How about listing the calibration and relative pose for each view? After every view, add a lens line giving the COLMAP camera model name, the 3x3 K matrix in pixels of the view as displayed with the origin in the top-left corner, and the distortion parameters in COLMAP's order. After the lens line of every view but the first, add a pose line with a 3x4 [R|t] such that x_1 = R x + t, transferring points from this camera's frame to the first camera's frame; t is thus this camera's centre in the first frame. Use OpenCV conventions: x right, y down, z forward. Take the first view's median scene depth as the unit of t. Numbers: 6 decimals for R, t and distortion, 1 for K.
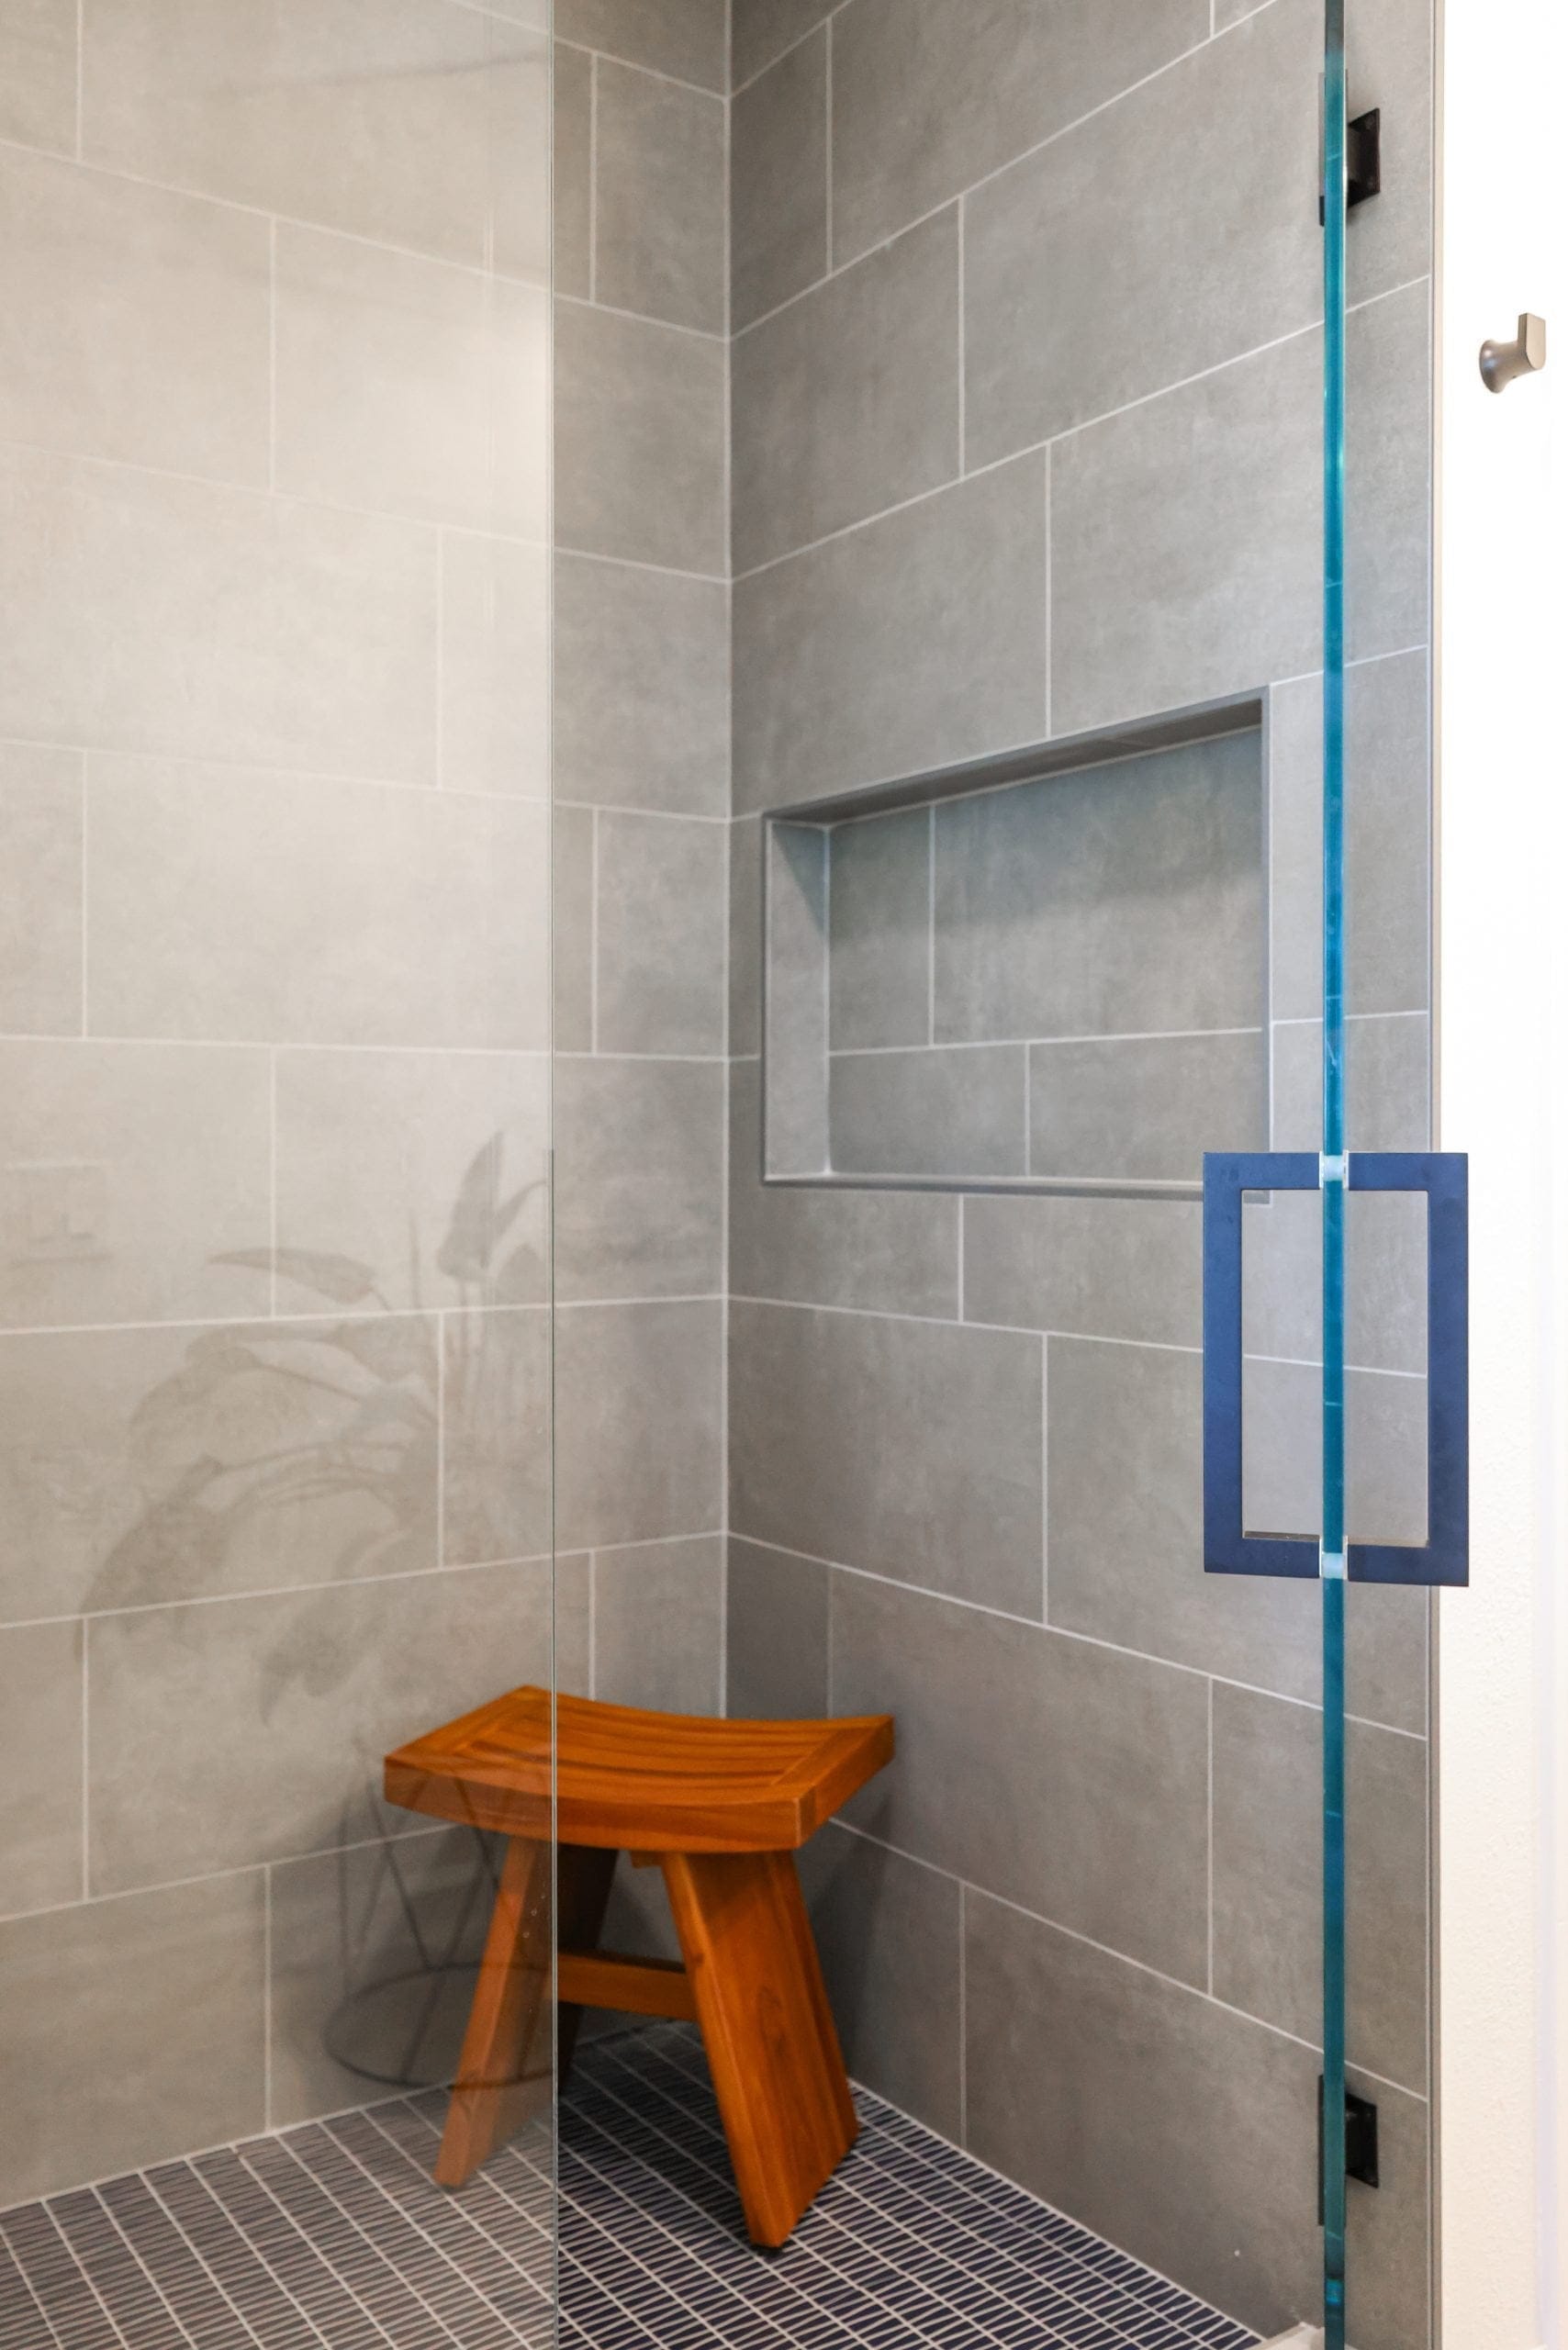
lens RADIAL K [[1914.3, 0, 764.9], [0, 1914.3, 1159.2], [0, 0, 1]] dist [-0.007354, 0.000817]
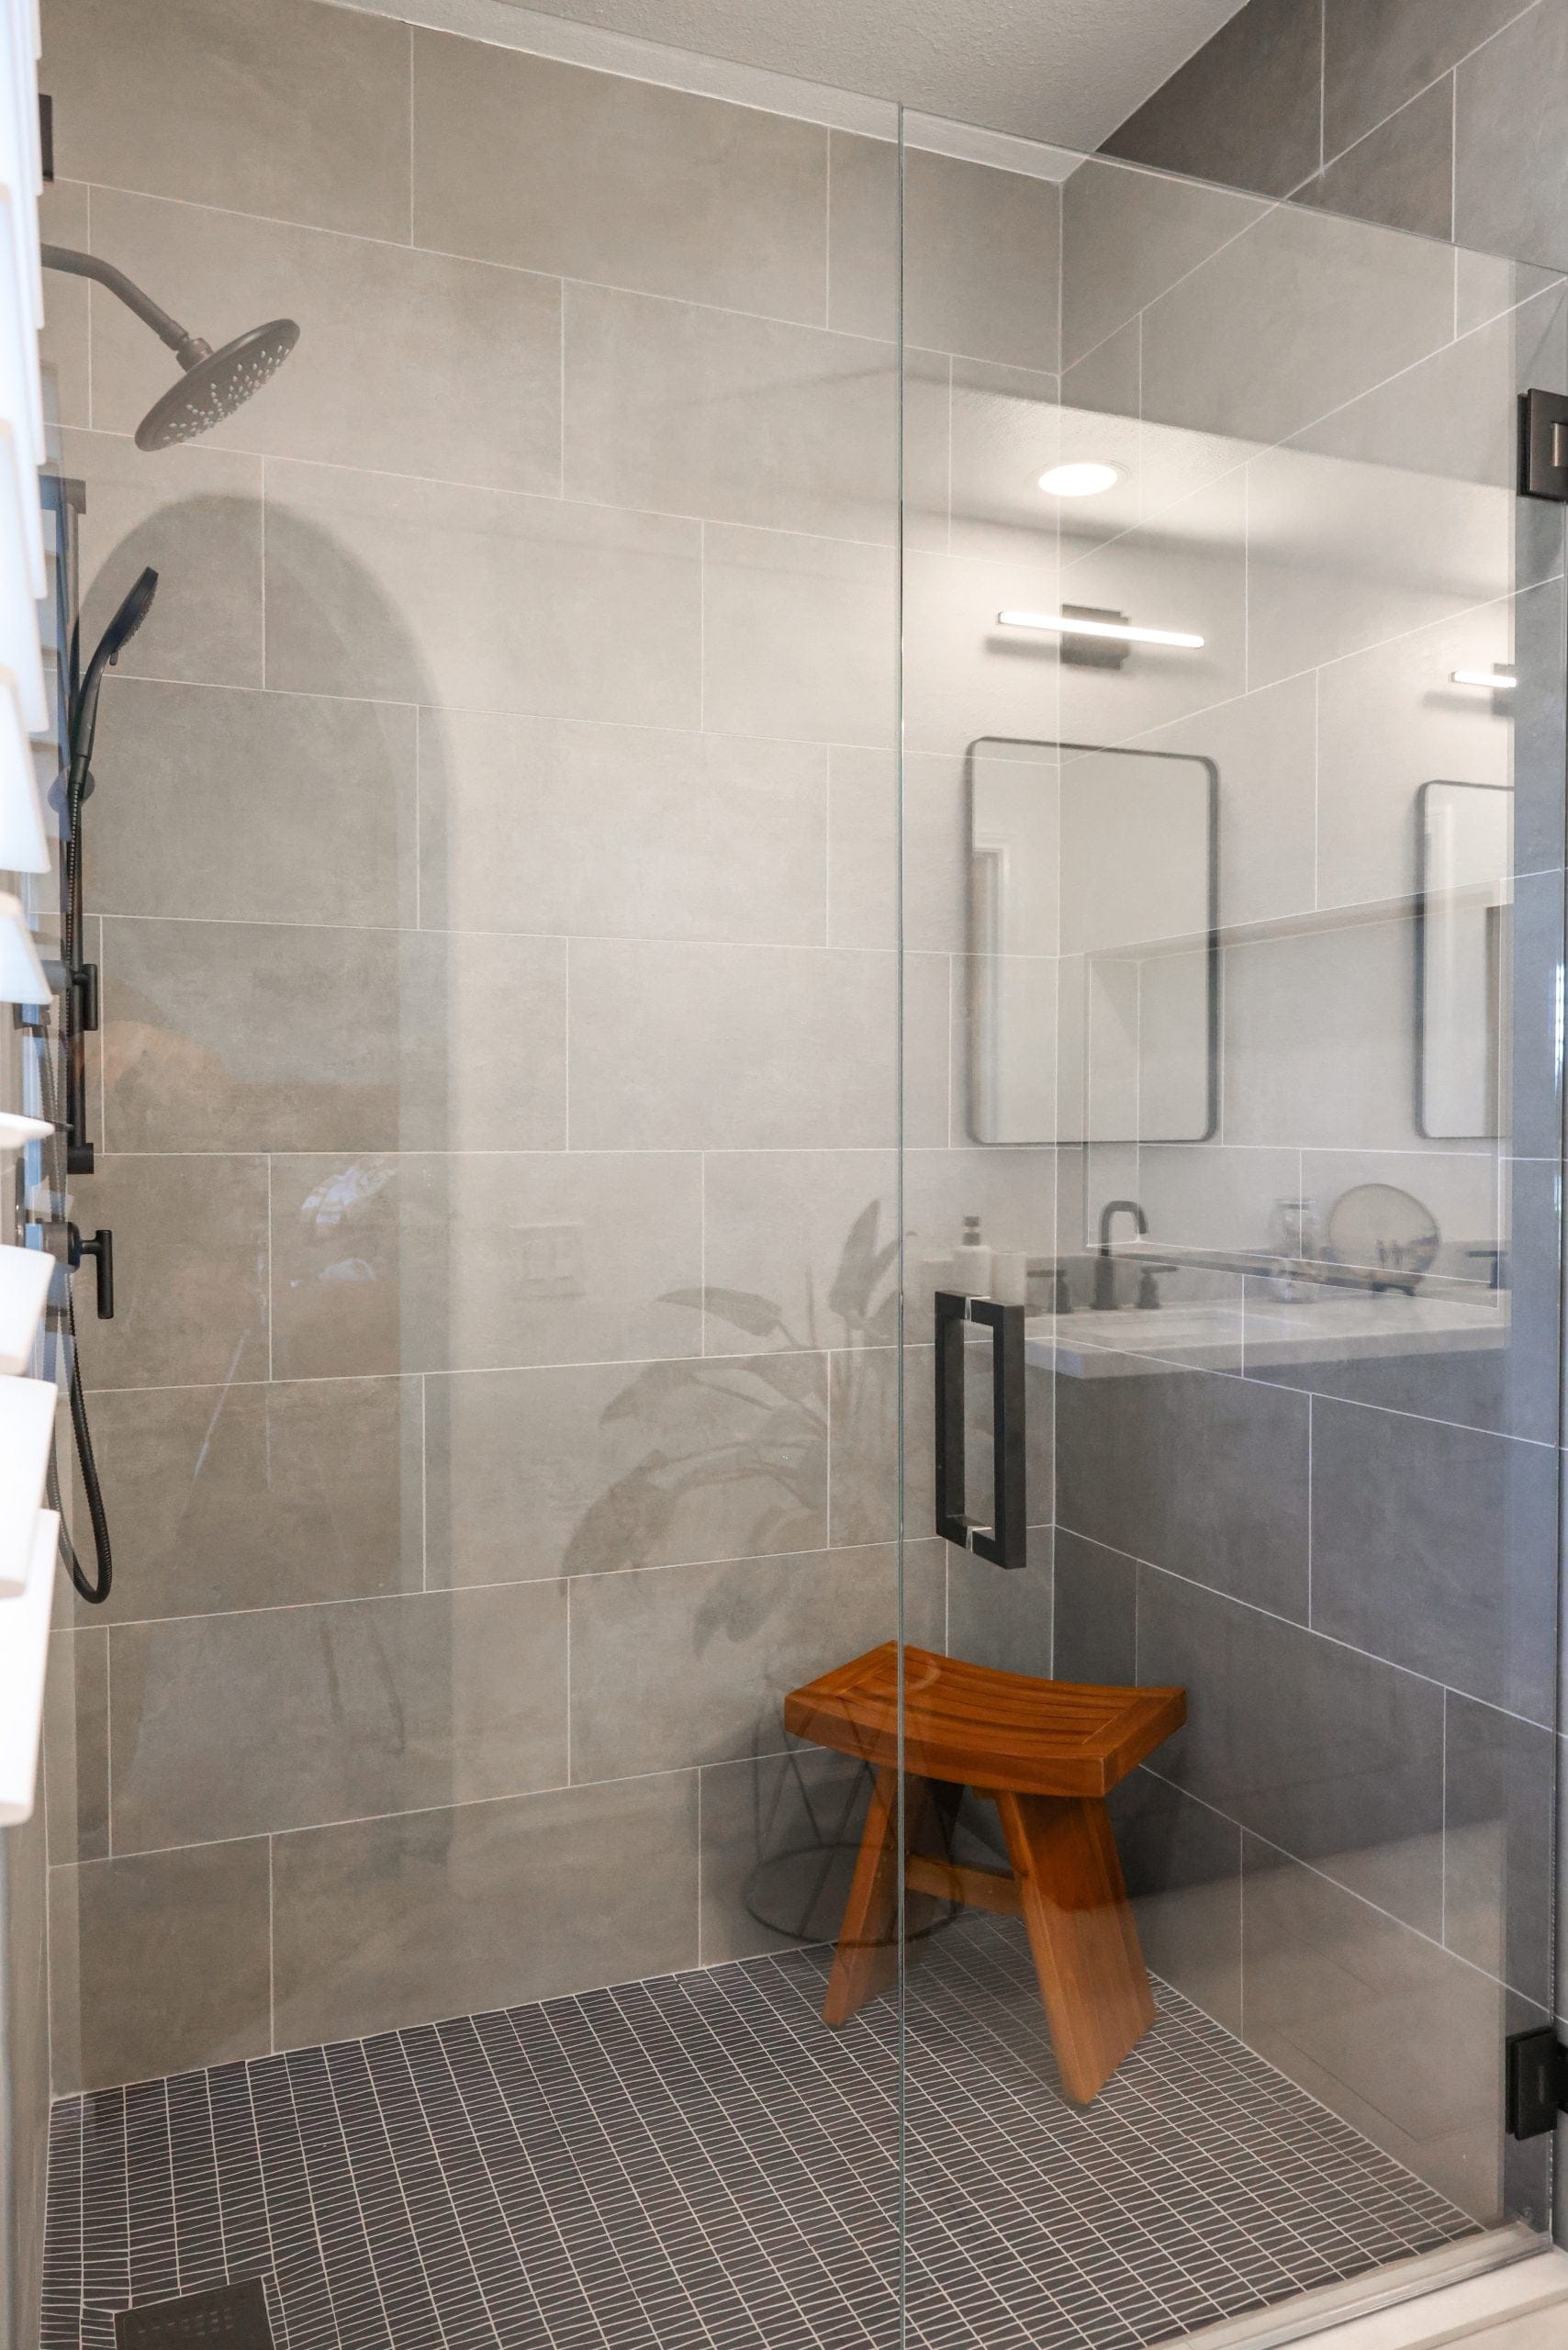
lens RADIAL K [[1595.8, 0, 784.0], [0, 1595.8, 1175.0], [0, 0, 1]] dist [-0.003877, -0.001254]
pose [[0.979596, 0.003495, -0.200947, 0.017820], [-0.000052, 0.999853, 0.017136, -0.060285], [0.200977, -0.016776, 0.979452, -0.063513]]
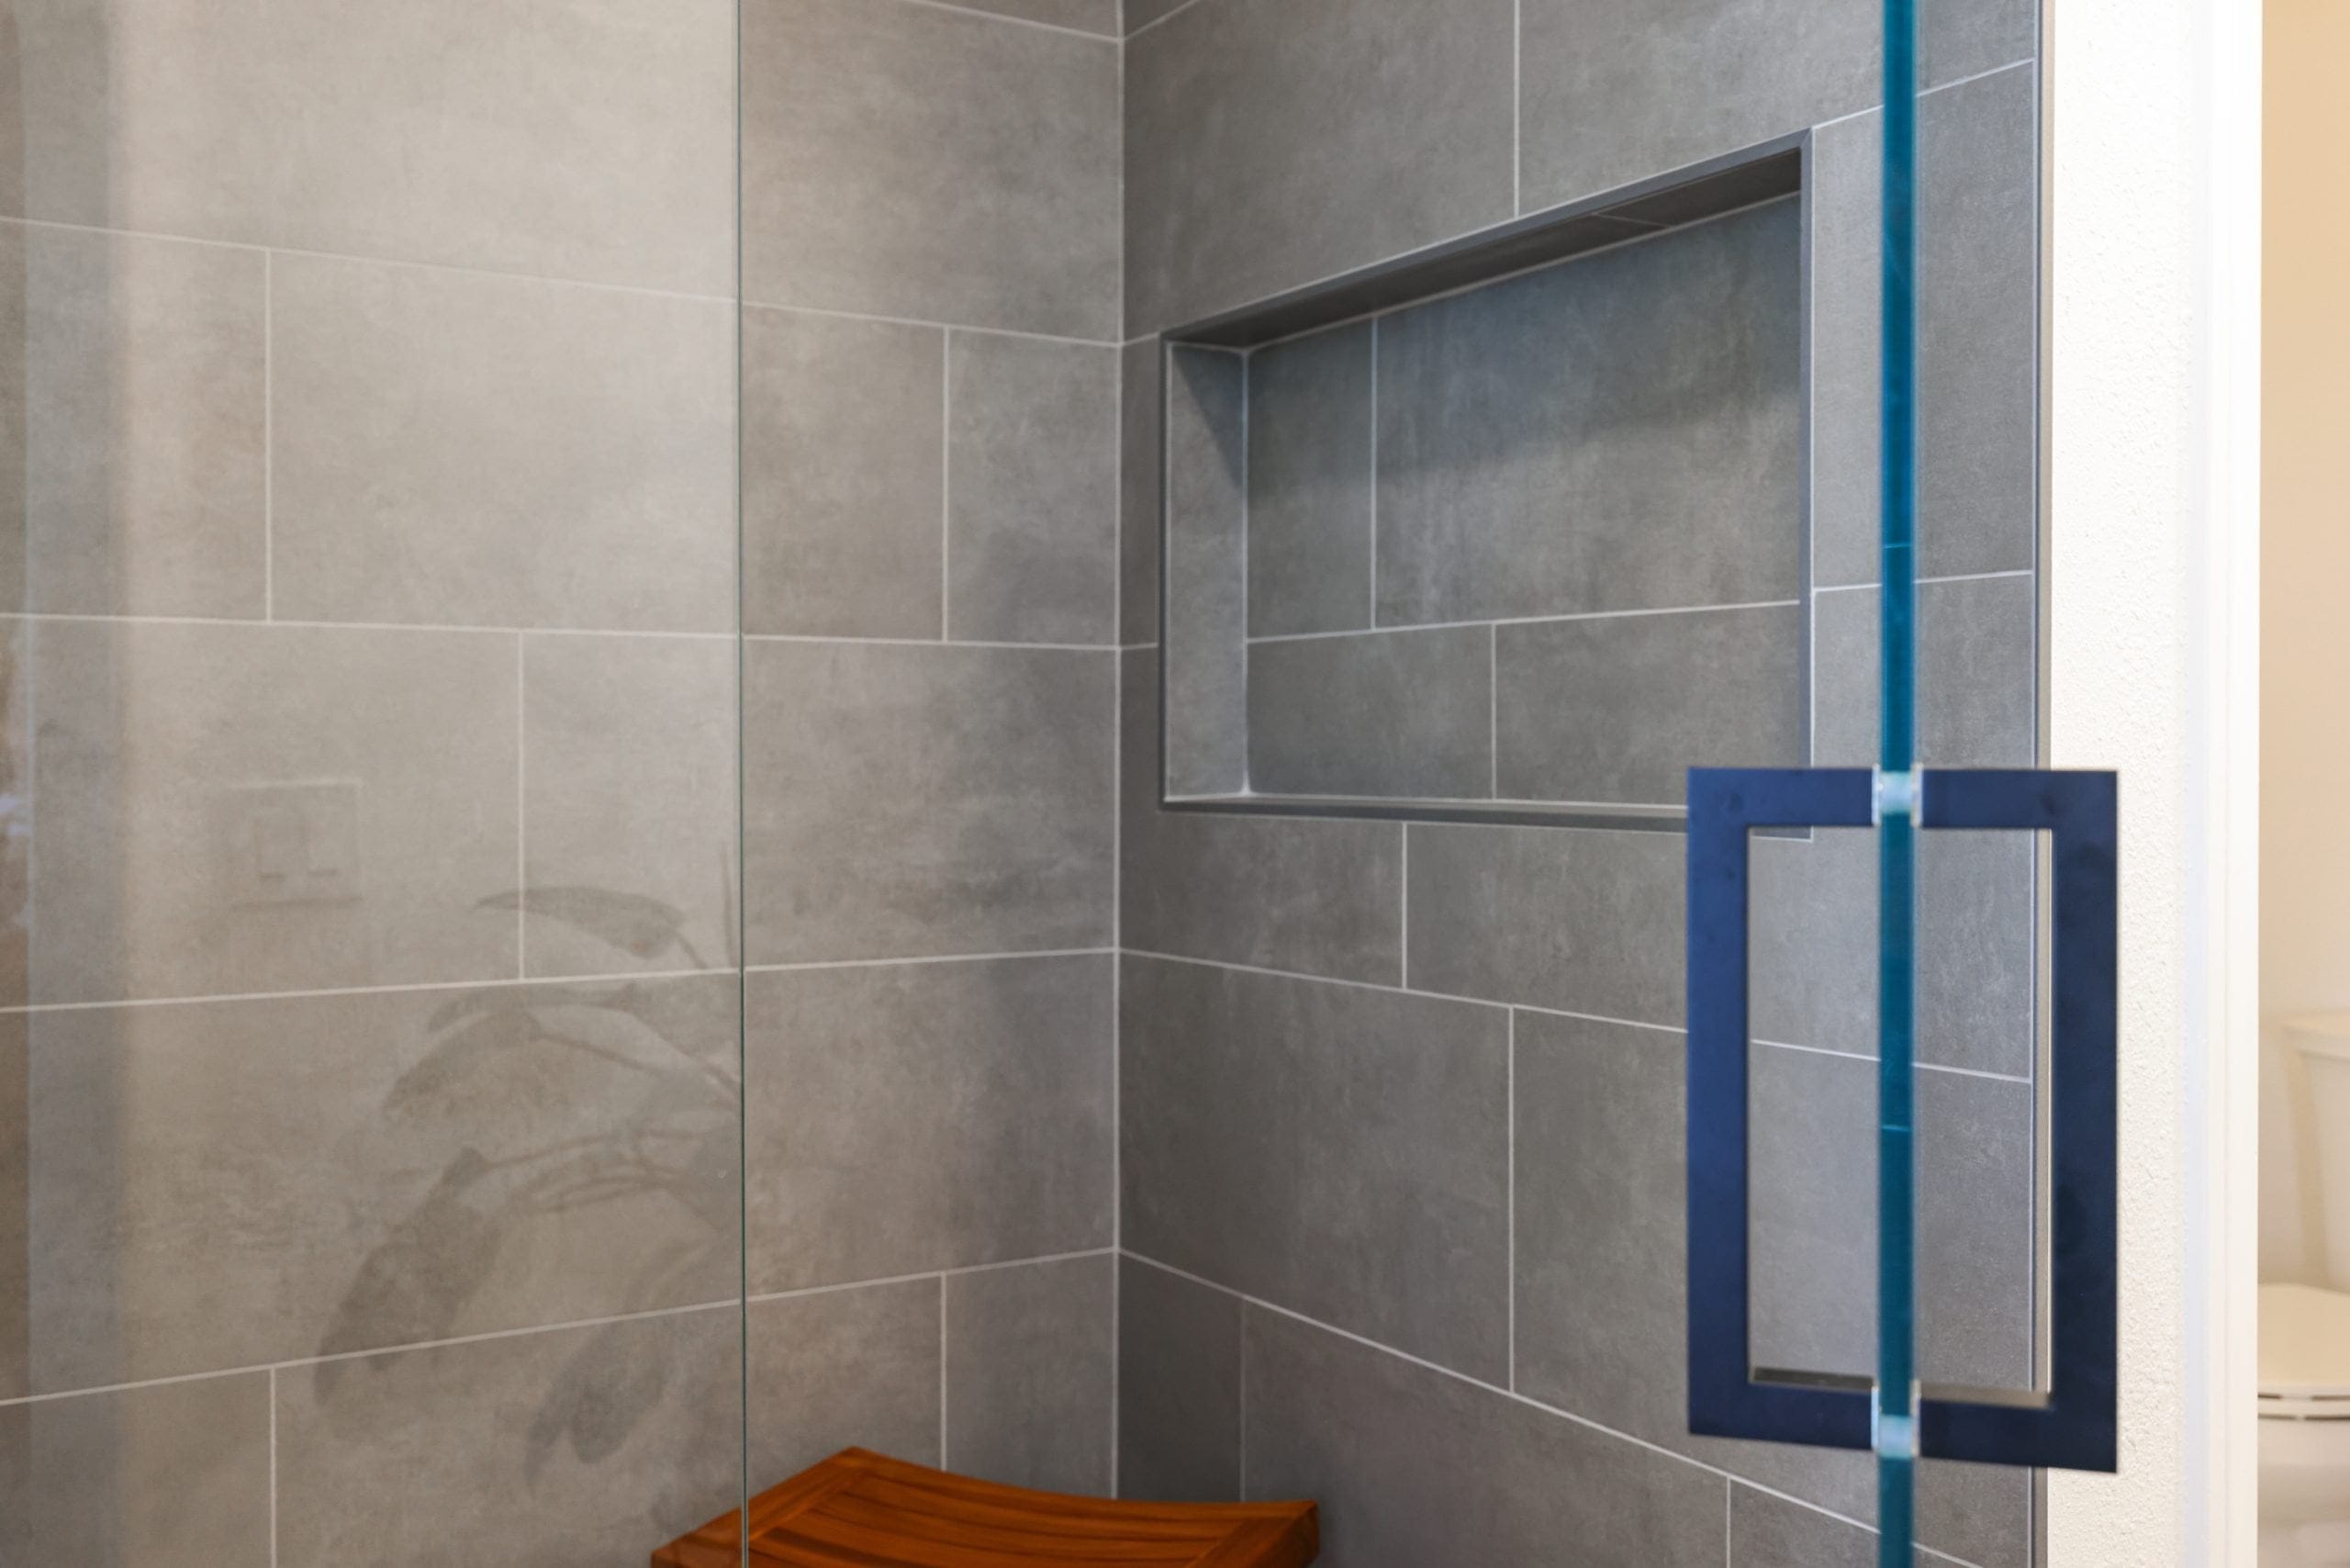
lens RADIAL K [[2167.0, 0, 1175.0], [0, 2167.0, 784.0], [0, 0, 1]] dist [-0.000026, 0.003095]
pose [[0.999447, 0.000023, -0.033262, 0.037668], [0.000149, 0.999987, 0.005181, -0.001313], [0.033262, -0.005183, 0.999433, 0.126793]]
